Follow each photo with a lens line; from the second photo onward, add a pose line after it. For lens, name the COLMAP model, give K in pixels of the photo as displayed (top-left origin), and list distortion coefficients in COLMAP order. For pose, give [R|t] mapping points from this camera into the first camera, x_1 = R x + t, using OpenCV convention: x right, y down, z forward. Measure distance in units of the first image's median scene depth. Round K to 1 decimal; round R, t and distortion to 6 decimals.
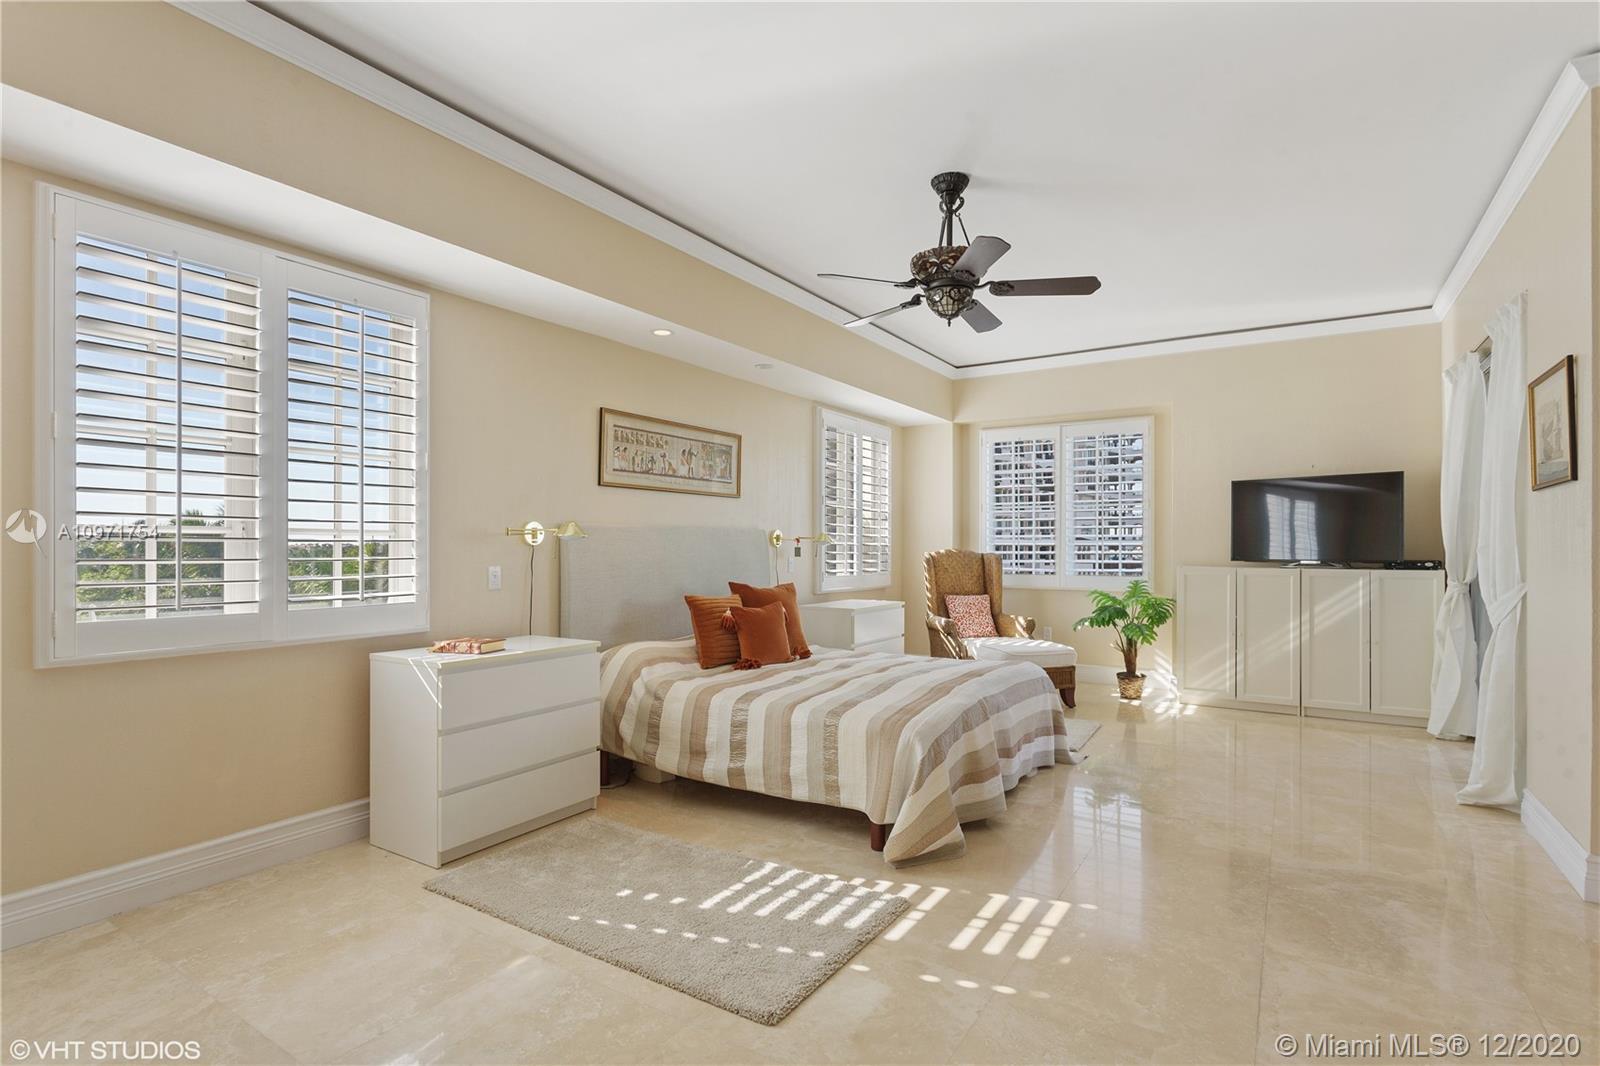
lens RADIAL K [[772.1, 0, 801.2], [0, 772.1, 548.7], [0, 0, 1]] dist [-0.001984, 0.000354]
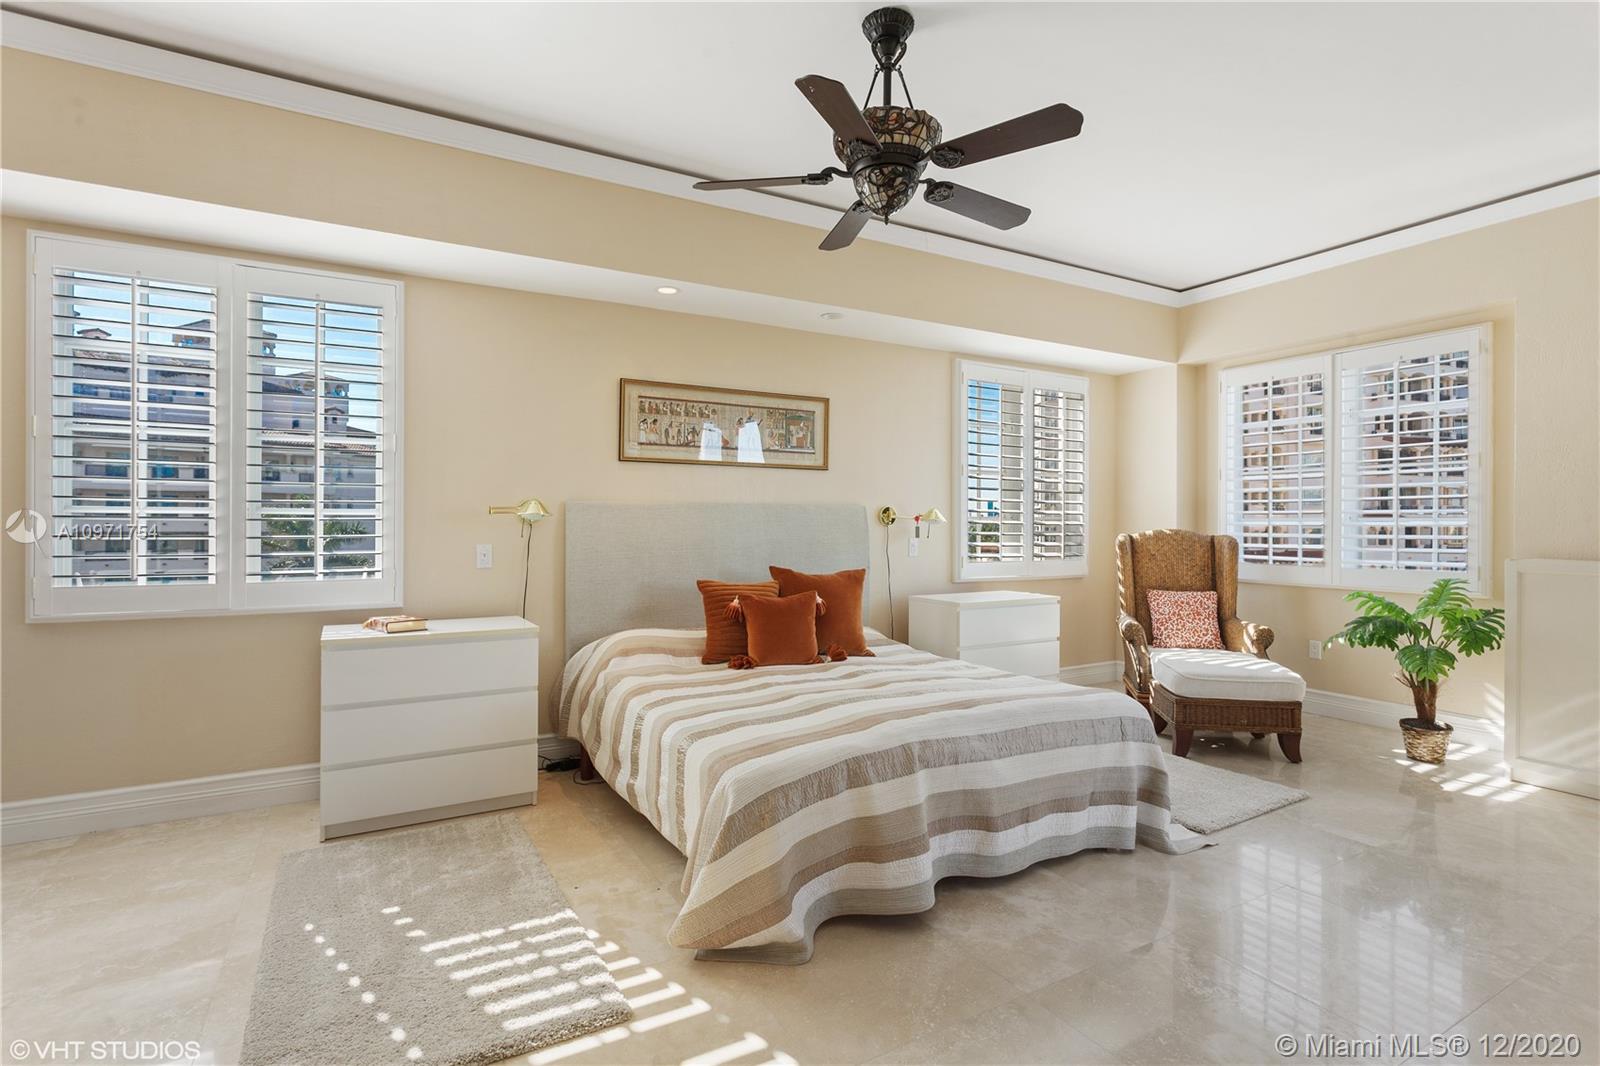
lens RADIAL K [[778.9, 0, 800.2], [0, 778.9, 526.3], [0, 0, 1]] dist [-0.003914, 0.001284]
pose [[0.888366, 0.002097, -0.459131, 0.371366], [-0.002985, 0.999995, -0.001210, -0.001205], [0.459126, 0.002446, 0.888368, 0.251072]]
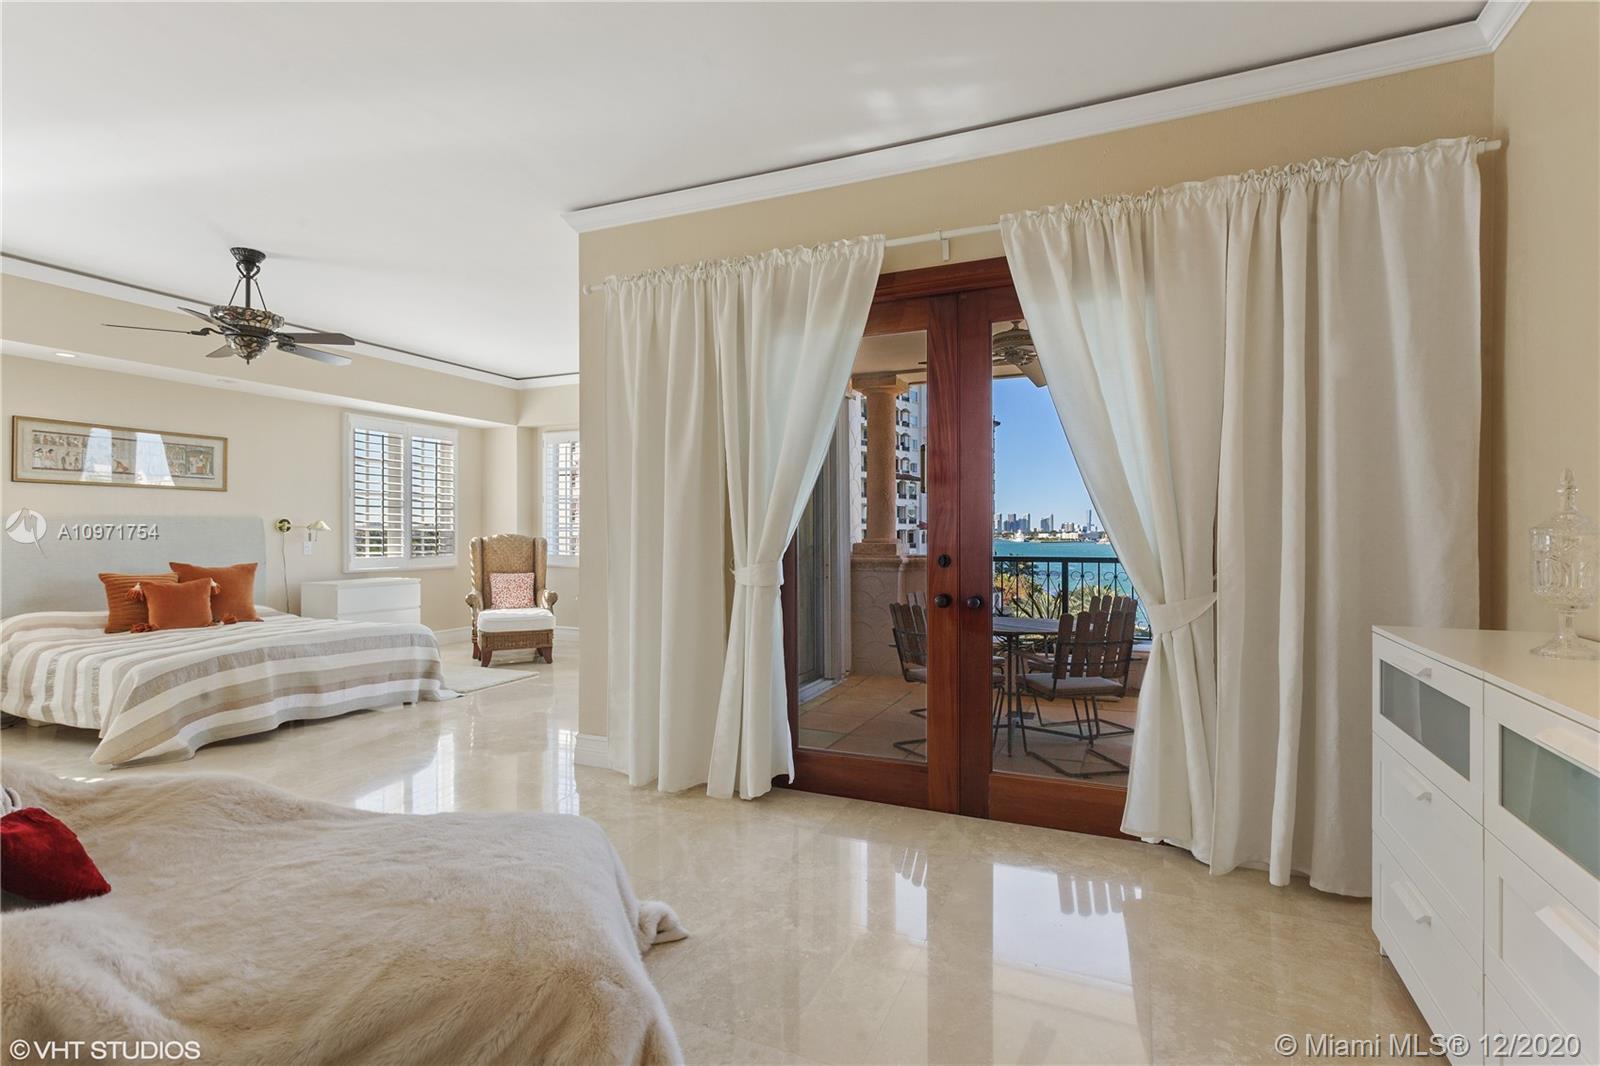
lens RADIAL K [[765.7, 0, 800.0], [0, 765.7, 533.0], [0, 0, 1]] dist [0.005535, 0.000907]
pose [[0.987561, -0.003106, 0.157207, 0.741038], [0.003411, 0.999993, -0.001668, 0.003256], [-0.157201, 0.002183, 0.987564, -0.356581]]
